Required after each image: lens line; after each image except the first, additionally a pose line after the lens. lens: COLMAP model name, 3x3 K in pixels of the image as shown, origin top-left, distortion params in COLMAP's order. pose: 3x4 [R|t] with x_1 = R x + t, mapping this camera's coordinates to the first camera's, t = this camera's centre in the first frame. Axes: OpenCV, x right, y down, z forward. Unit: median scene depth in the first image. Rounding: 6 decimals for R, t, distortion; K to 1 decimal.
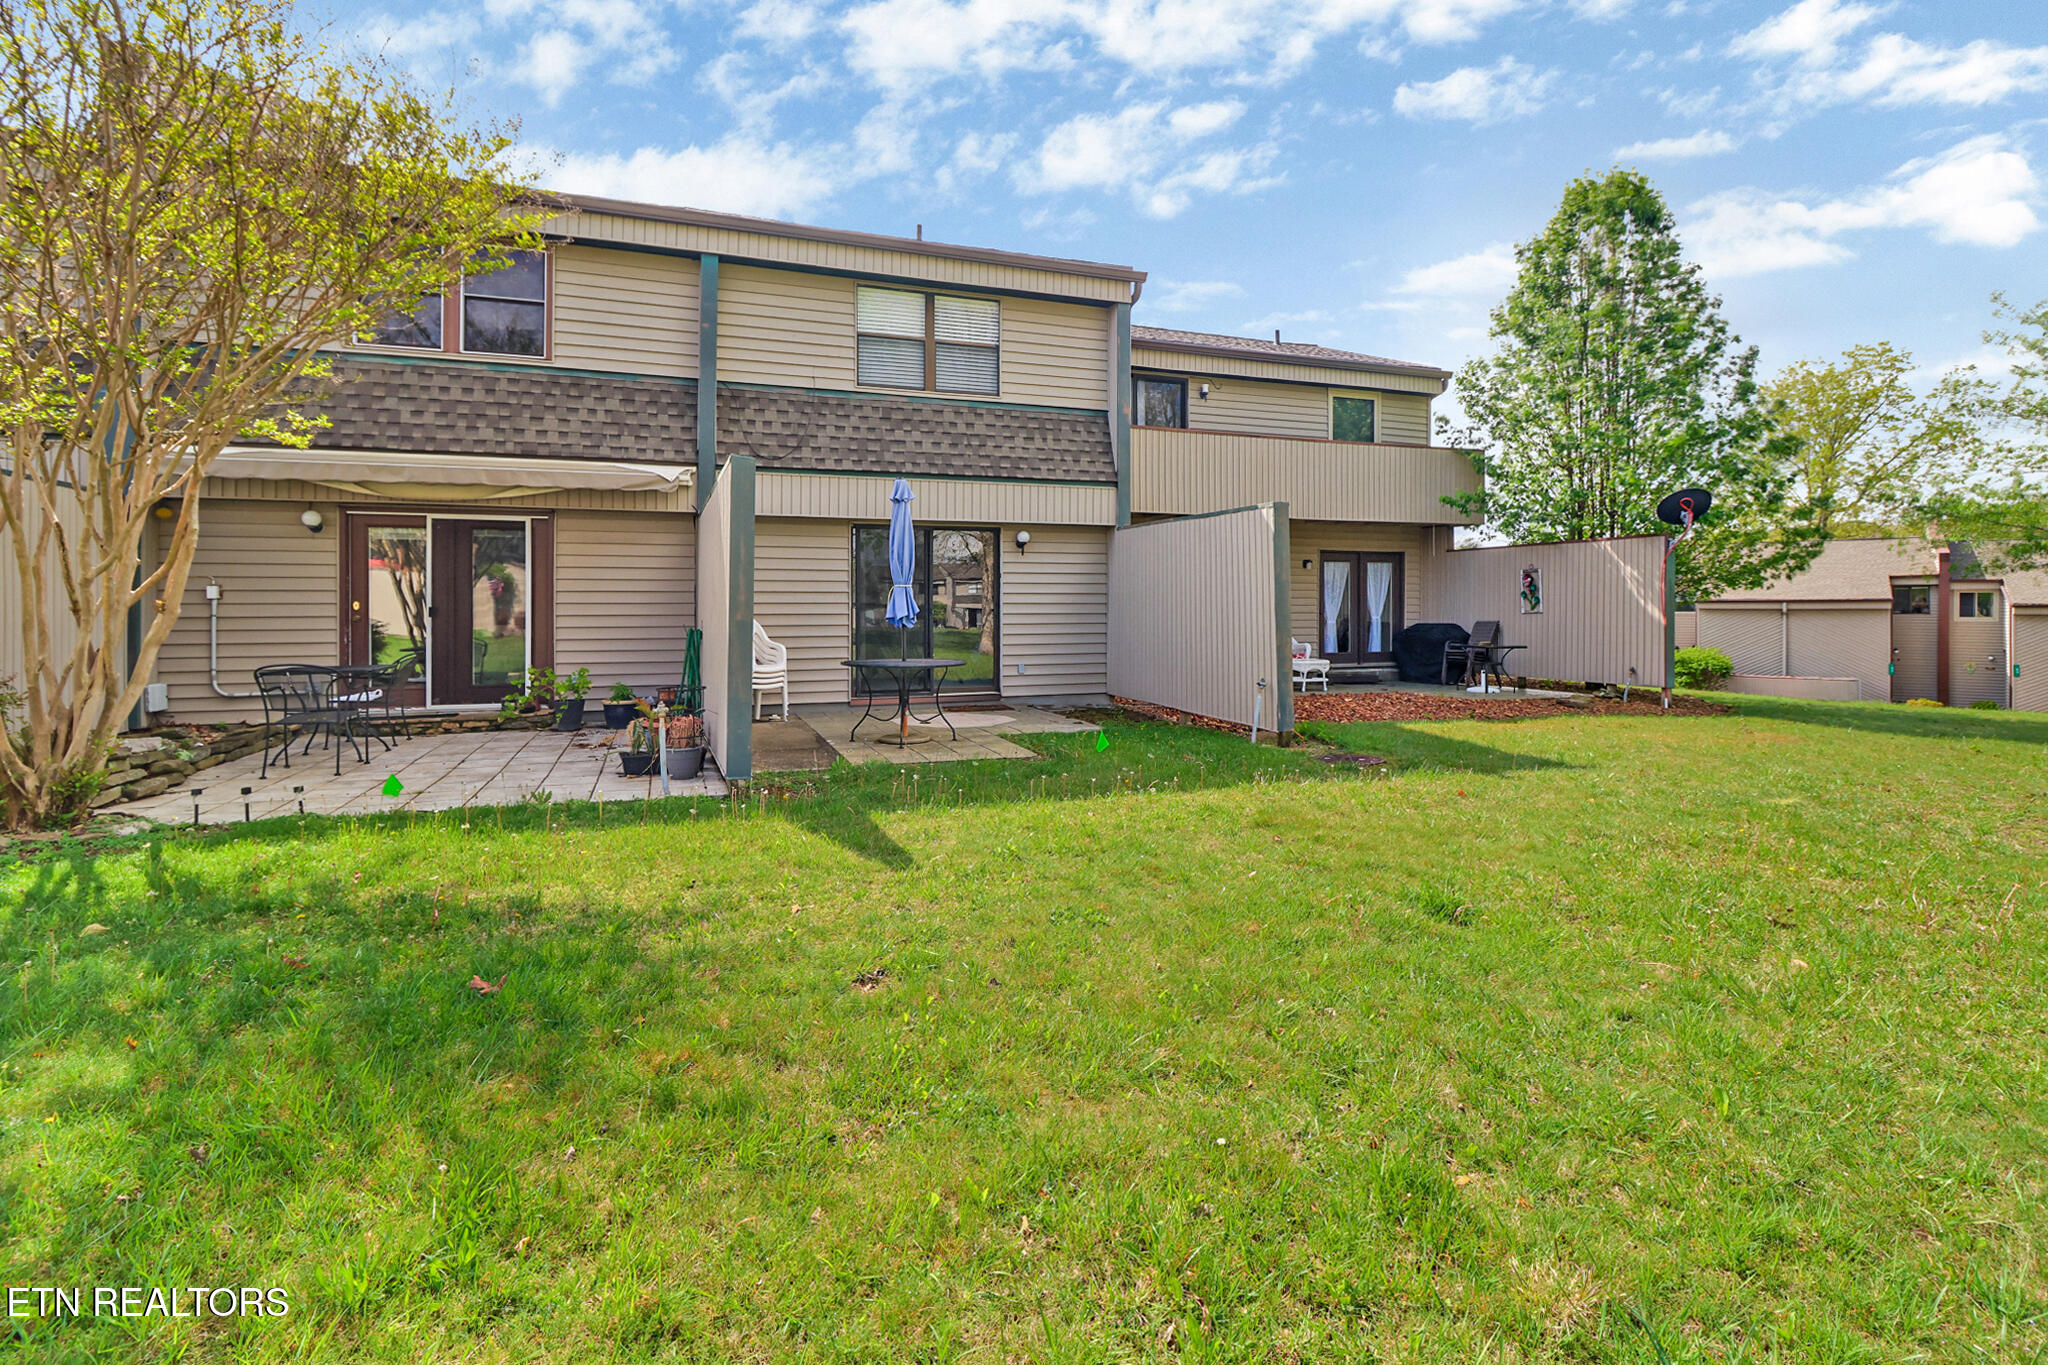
lens RADIAL K [[925.7, 0, 1078.3], [0, 925.7, 602.8], [0, 0, 1]] dist [-0.001052, -0.000512]
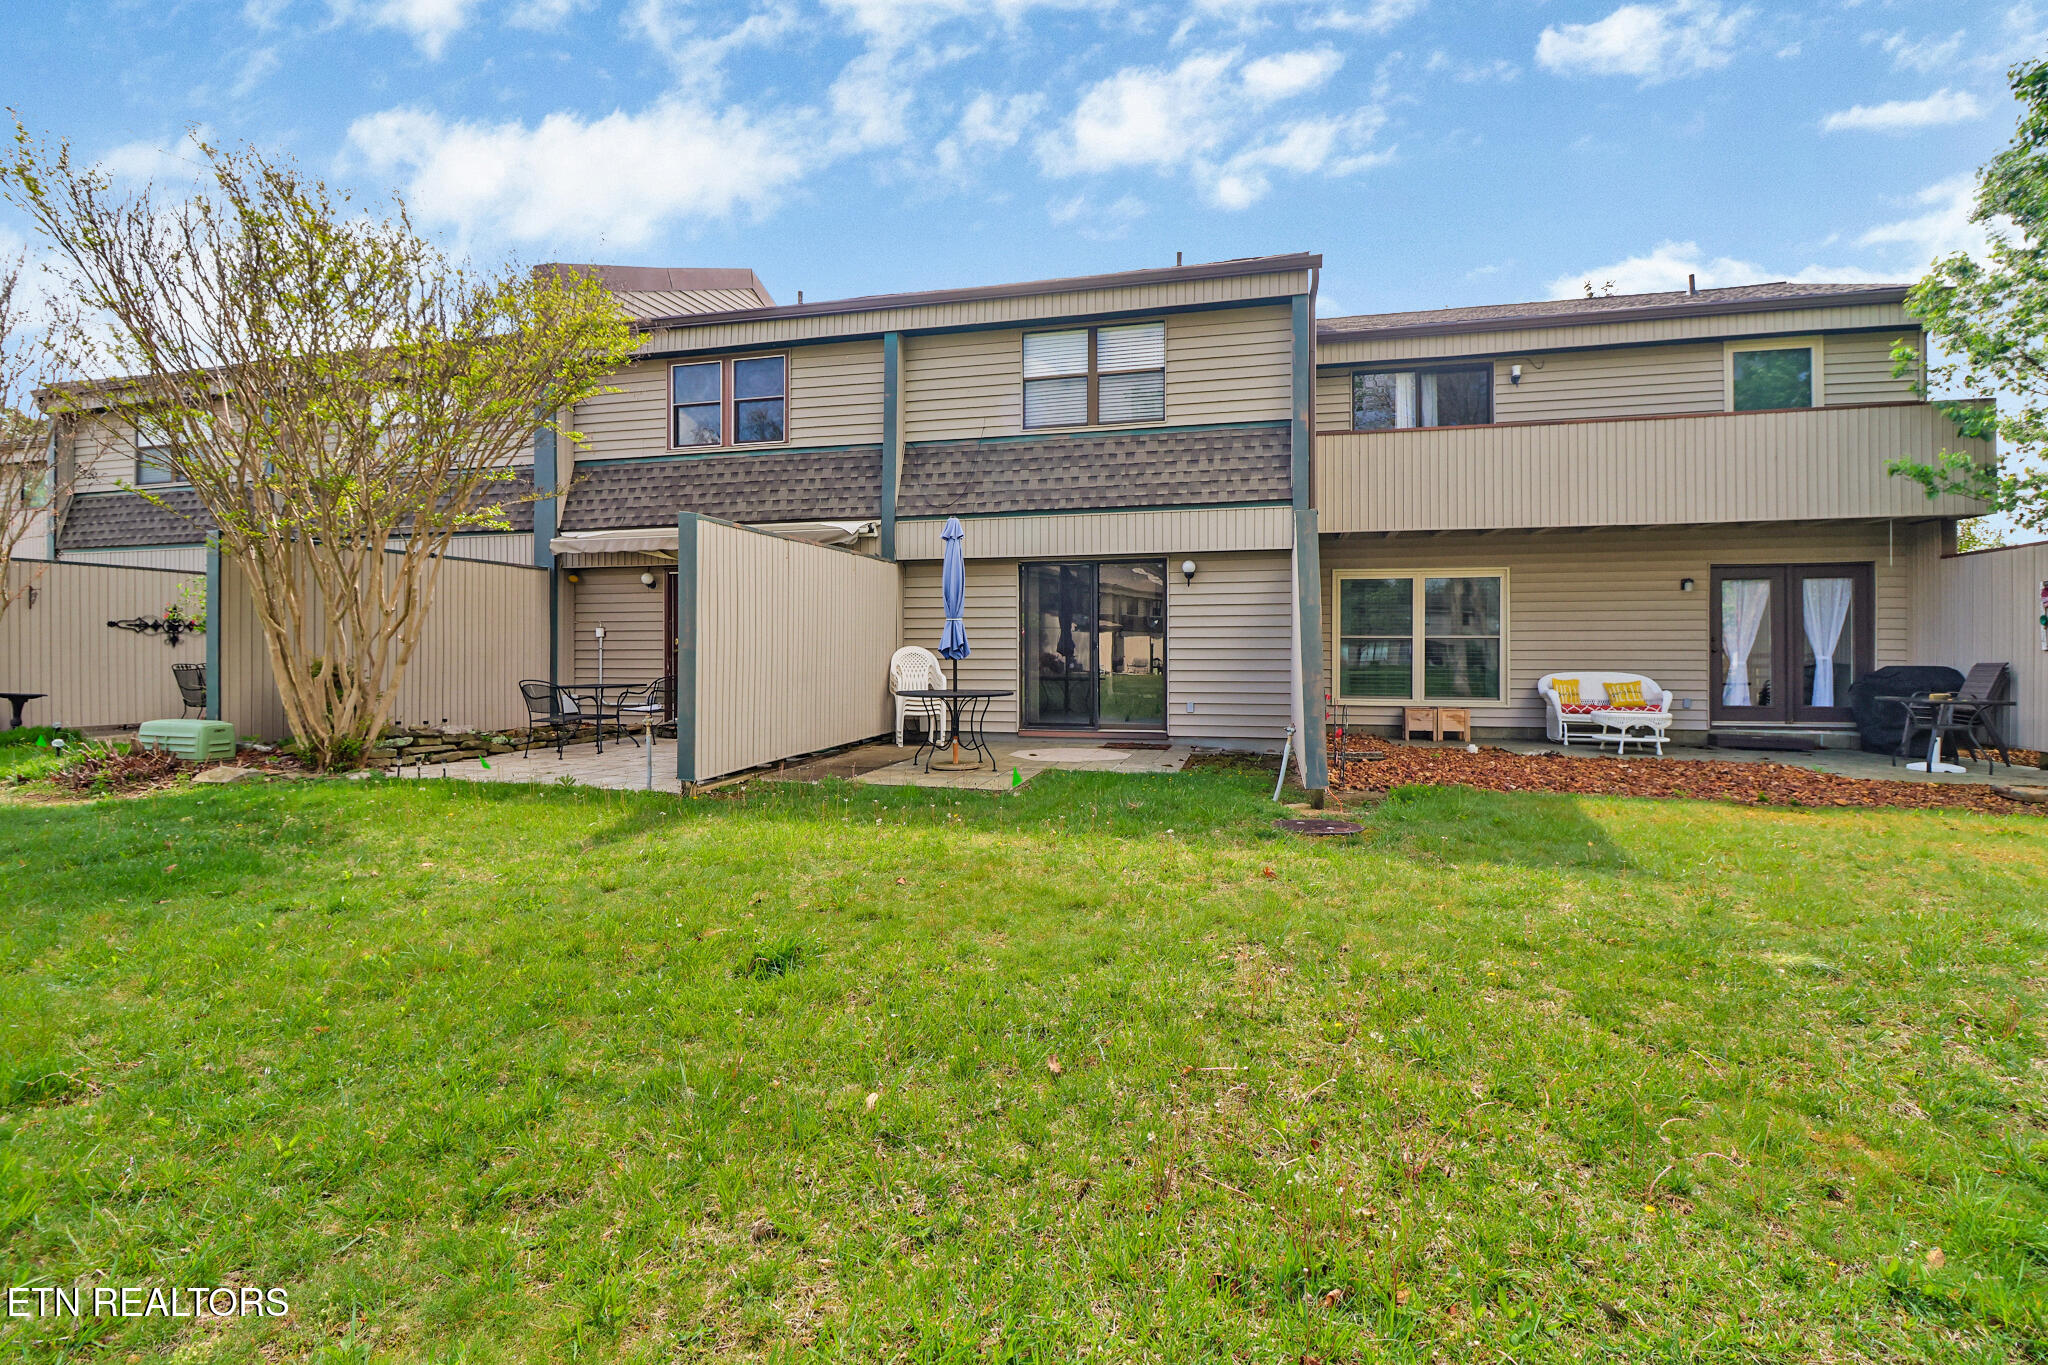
lens RADIAL K [[961.0, 0, 1051.5], [0, 961.0, 641.8], [0, 0, 1]] dist [0.001578, -0.011669]
pose [[0.826431, -0.004555, -0.563019, 0.381896], [0.002538, 0.999987, -0.004365, 0.008949], [0.563032, 0.002178, 0.826433, 0.118590]]
